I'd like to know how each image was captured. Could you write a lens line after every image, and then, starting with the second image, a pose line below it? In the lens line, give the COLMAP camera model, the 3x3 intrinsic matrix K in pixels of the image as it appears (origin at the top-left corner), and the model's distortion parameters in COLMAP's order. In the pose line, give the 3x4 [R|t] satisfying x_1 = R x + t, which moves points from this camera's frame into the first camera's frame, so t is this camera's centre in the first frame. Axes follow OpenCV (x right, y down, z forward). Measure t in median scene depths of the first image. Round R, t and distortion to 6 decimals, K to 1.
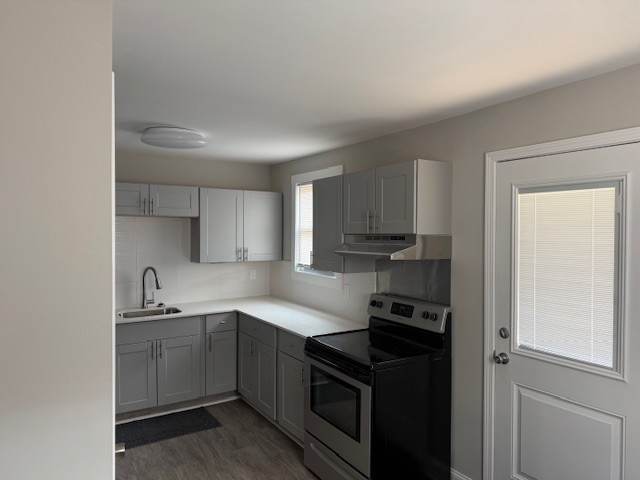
lens RADIAL K [[437.2, 0, 320.0], [0, 437.2, 240.0], [0, 0, 1]] dist [-0.000944, -0.000664]
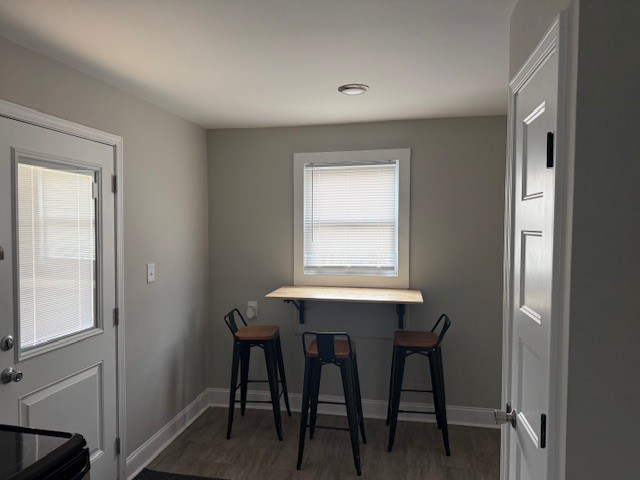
lens RADIAL K [[437.2, 0, 320.0], [0, 437.2, 240.0], [0, 0, 1]] dist [-0.000944, -0.000664]
pose [[-0.717215, -0.032818, 0.696078, -0.604090], [0.000197, 0.998881, 0.047297, -0.002578], [-0.696851, 0.034060, -0.716406, 1.415402]]
